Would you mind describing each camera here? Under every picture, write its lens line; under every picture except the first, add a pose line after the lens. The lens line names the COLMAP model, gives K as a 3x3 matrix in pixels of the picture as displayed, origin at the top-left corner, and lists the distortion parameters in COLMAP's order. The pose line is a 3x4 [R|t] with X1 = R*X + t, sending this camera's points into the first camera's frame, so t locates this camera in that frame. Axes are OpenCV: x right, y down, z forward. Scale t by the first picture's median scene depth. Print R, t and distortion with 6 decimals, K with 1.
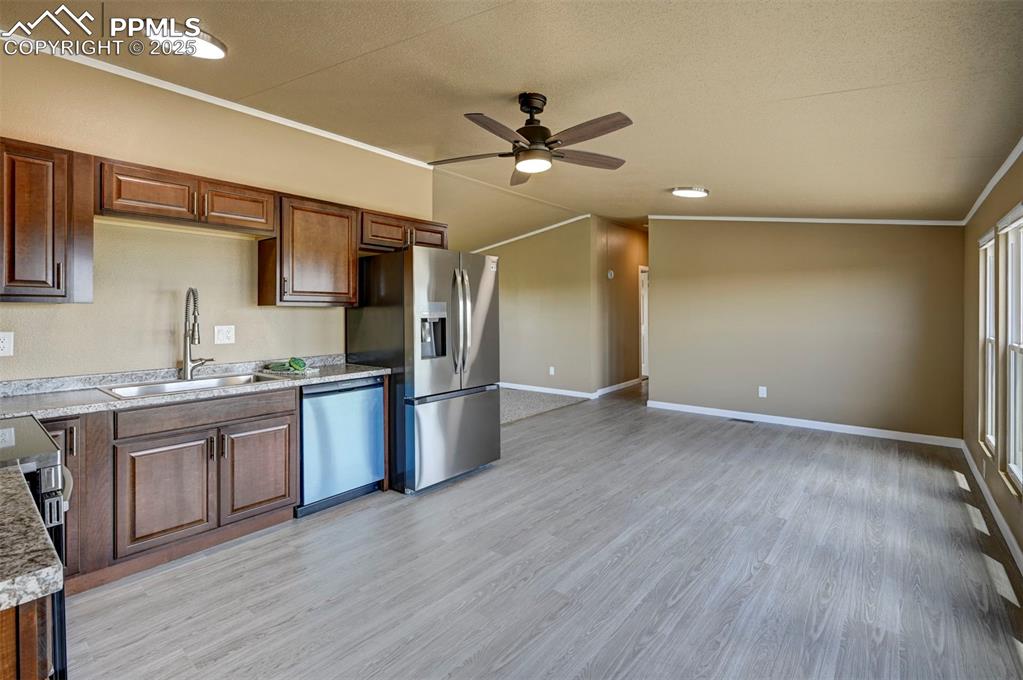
lens RADIAL K [[476.5, 0, 517.9], [0, 476.5, 305.9], [0, 0, 1]] dist [0.002610, 0.000393]
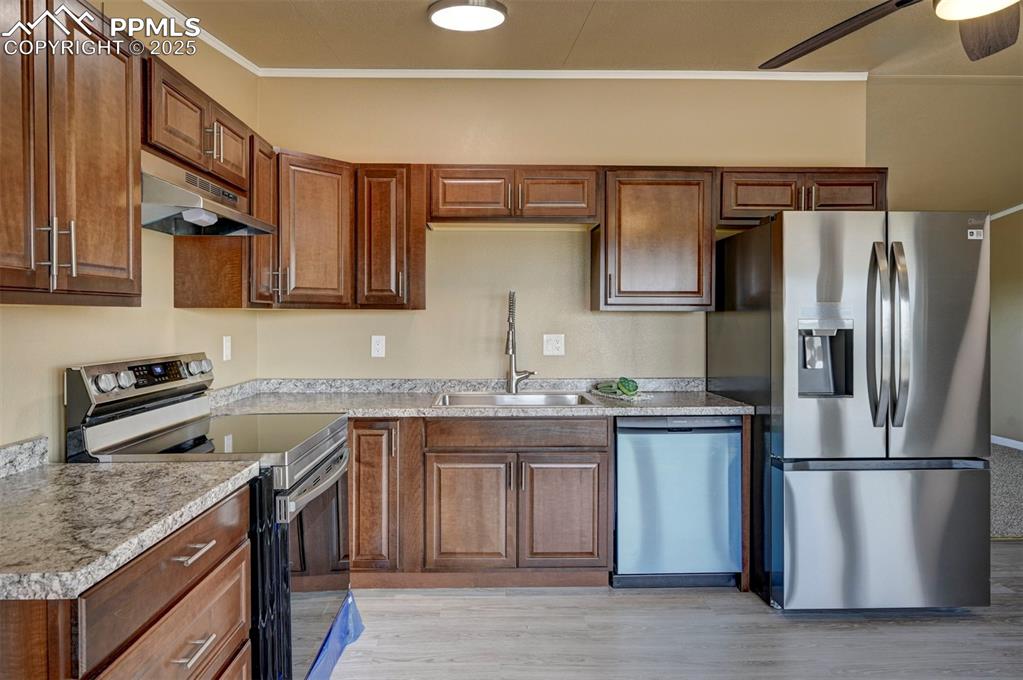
lens RADIAL K [[604.8, 0, 505.7], [0, 604.8, 316.4], [0, 0, 1]] dist [-0.000327, 0.005447]
pose [[0.639675, 0.003069, -0.768640, 0.164905], [0.008142, 0.999909, 0.010769, -0.002907], [0.768603, -0.013147, 0.639591, 0.237236]]
